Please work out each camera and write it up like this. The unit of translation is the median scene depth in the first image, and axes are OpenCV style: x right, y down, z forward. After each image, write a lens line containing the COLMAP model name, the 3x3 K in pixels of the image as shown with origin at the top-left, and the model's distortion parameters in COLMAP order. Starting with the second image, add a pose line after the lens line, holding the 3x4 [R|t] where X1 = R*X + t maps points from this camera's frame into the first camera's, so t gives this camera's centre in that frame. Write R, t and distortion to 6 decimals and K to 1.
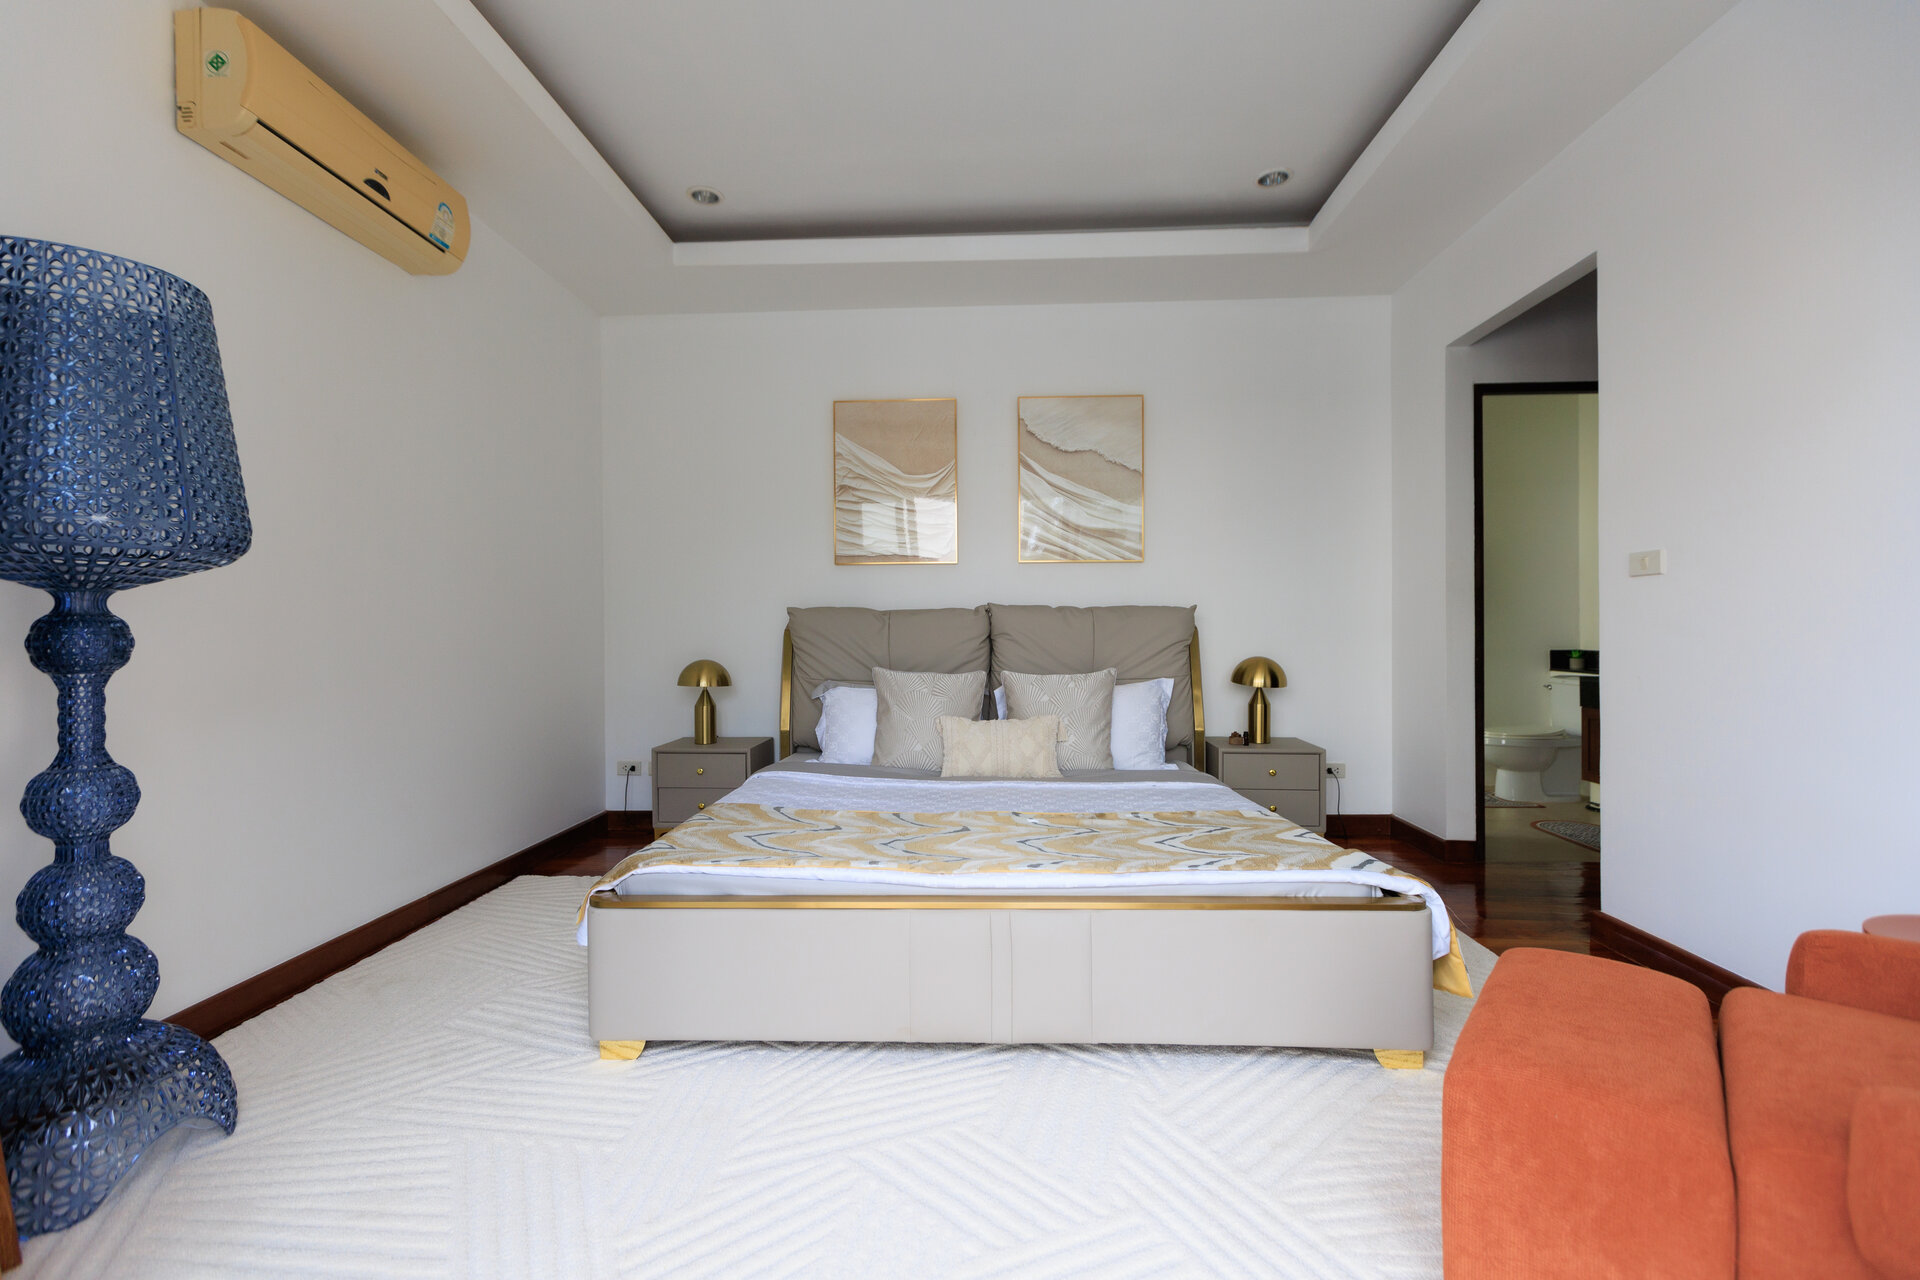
lens RADIAL K [[848.5, 0, 934.2], [0, 848.5, 631.1], [0, 0, 1]] dist [-0.001782, 0.000198]
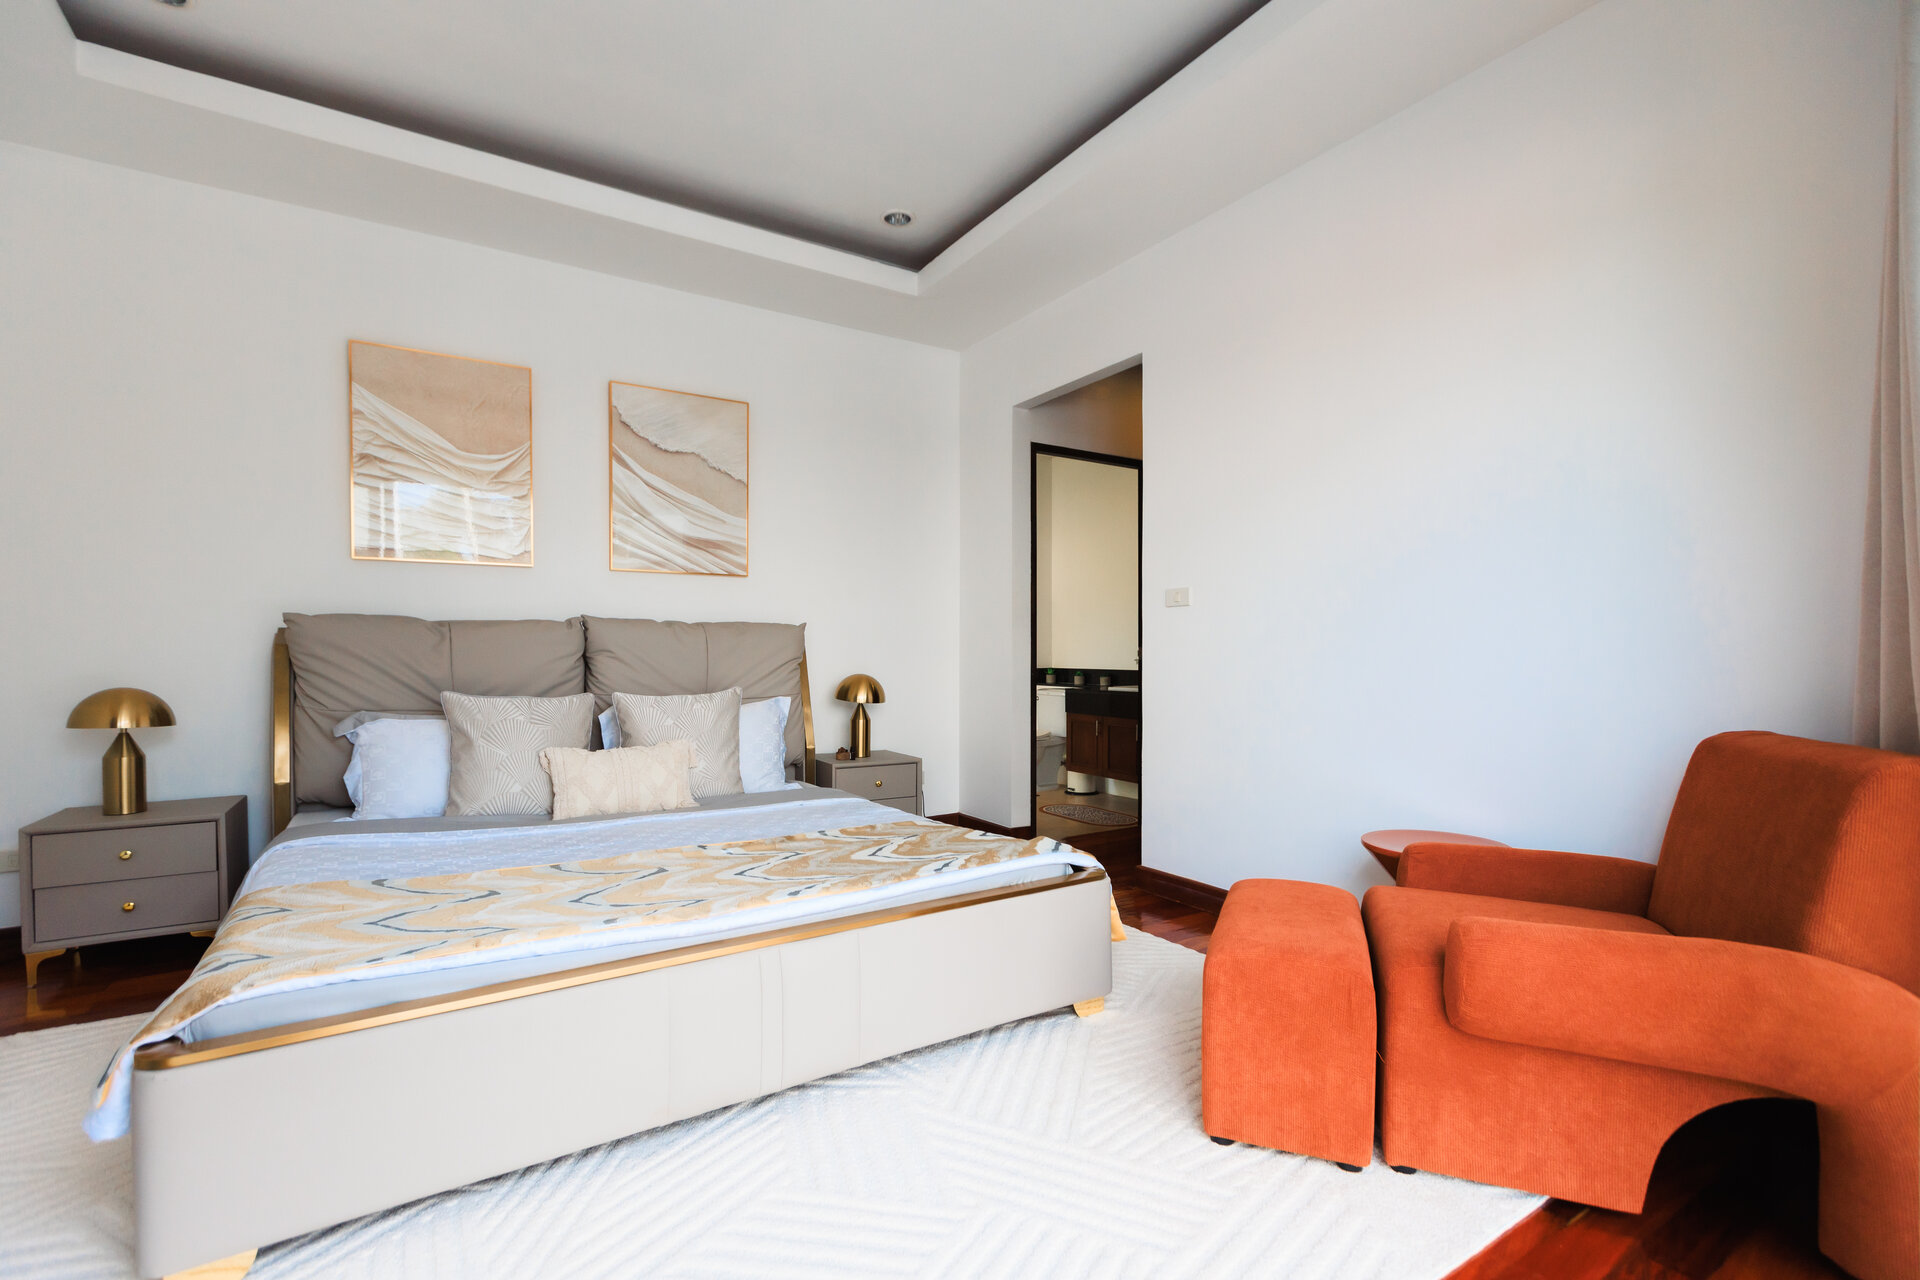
lens RADIAL K [[870.0, 0, 963.2], [0, 870.0, 664.5], [0, 0, 1]] dist [-0.000975, 0.000111]
pose [[0.808035, -0.003763, 0.589122, -0.154245], [-0.002374, 0.999951, 0.009643, 0.008439], [-0.589129, -0.009190, 0.807986, 0.065551]]
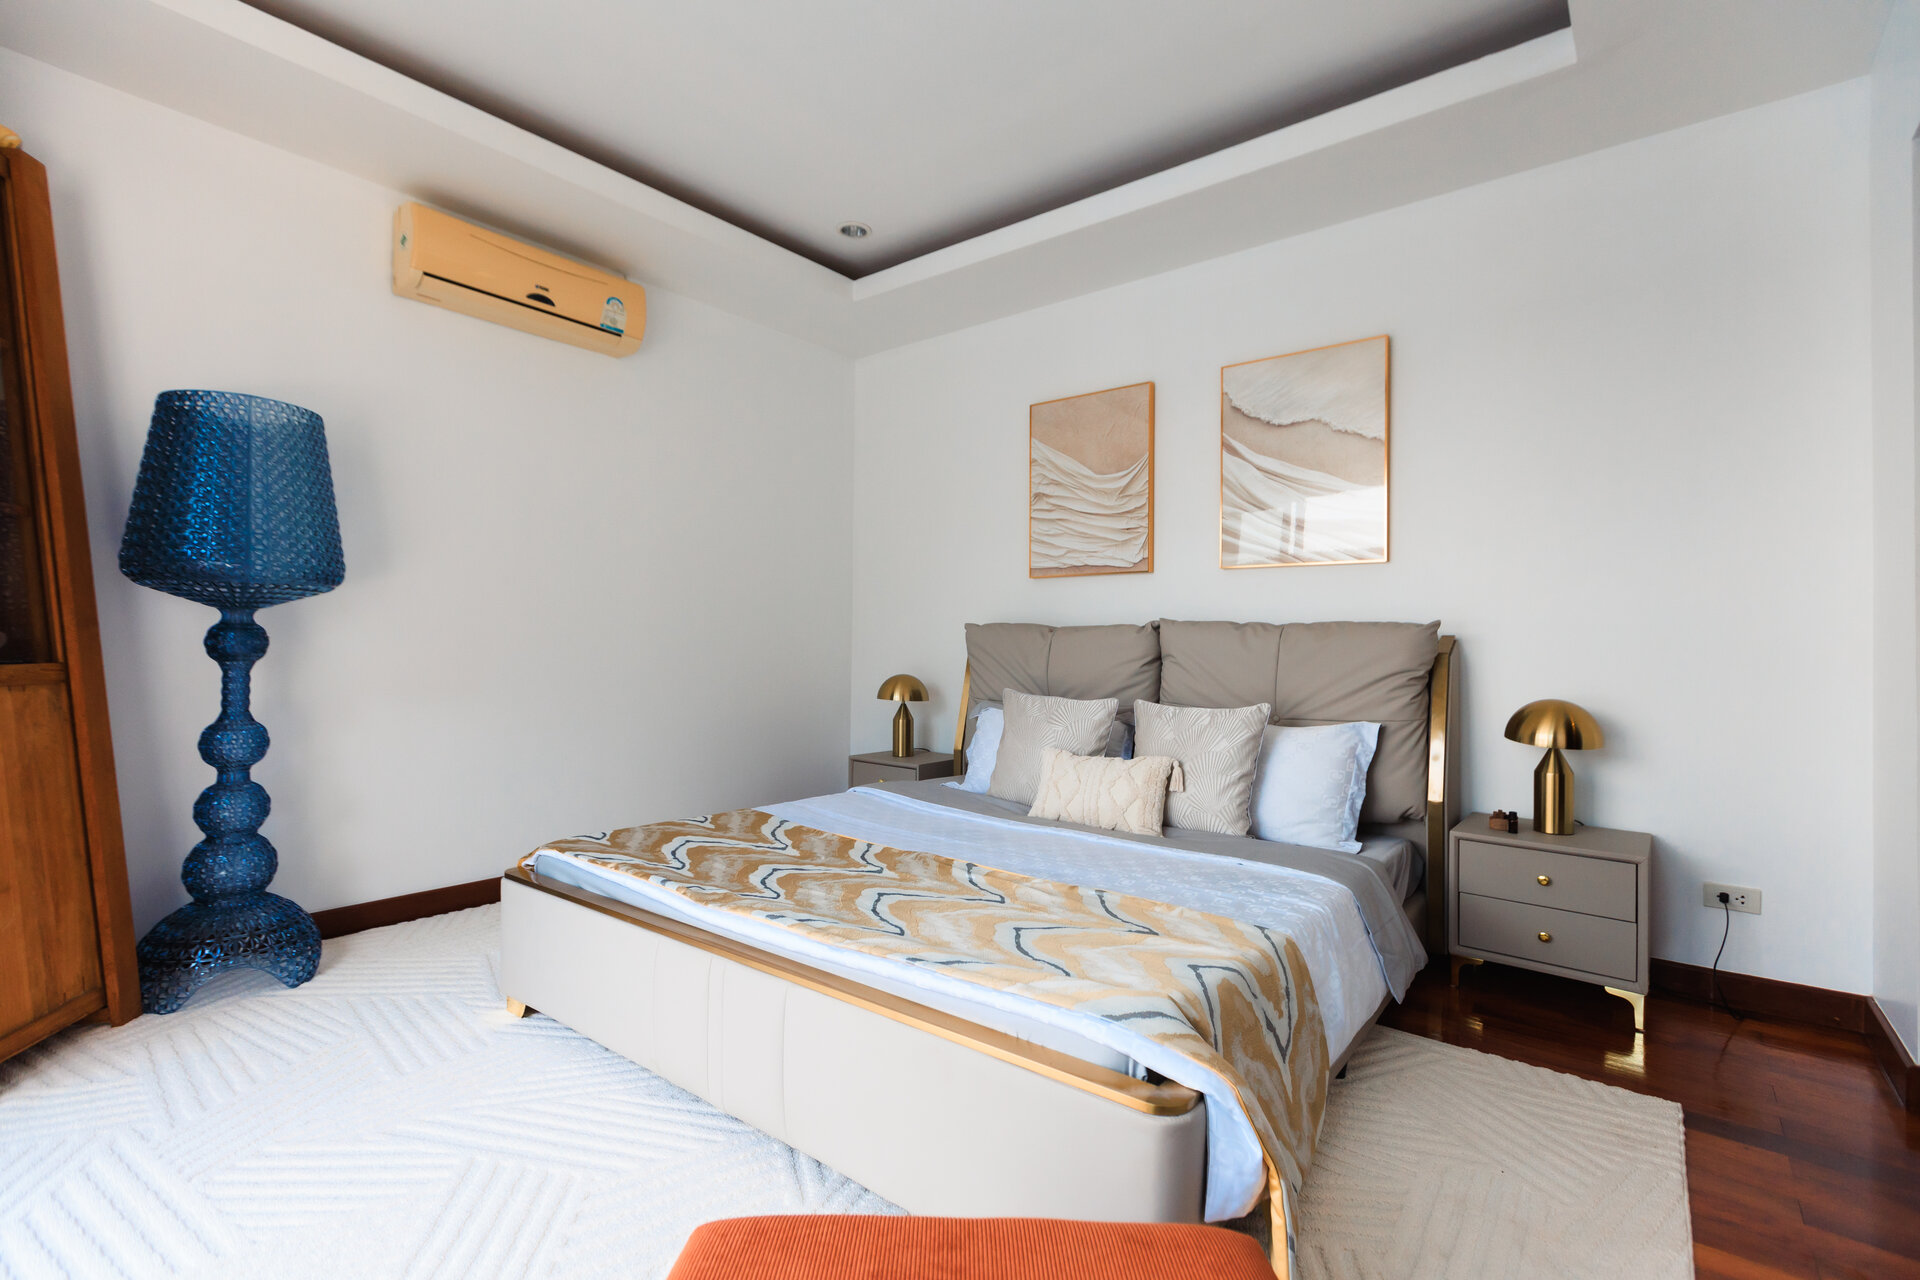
lens RADIAL K [[848.5, 0, 934.2], [0, 848.5, 631.1], [0, 0, 1]] dist [-0.001782, 0.000198]
pose [[0.813163, 0.006629, -0.581998, 0.398183], [-0.019988, 0.999663, -0.016541, -0.002384], [0.581692, 0.025084, 0.813022, 0.203719]]
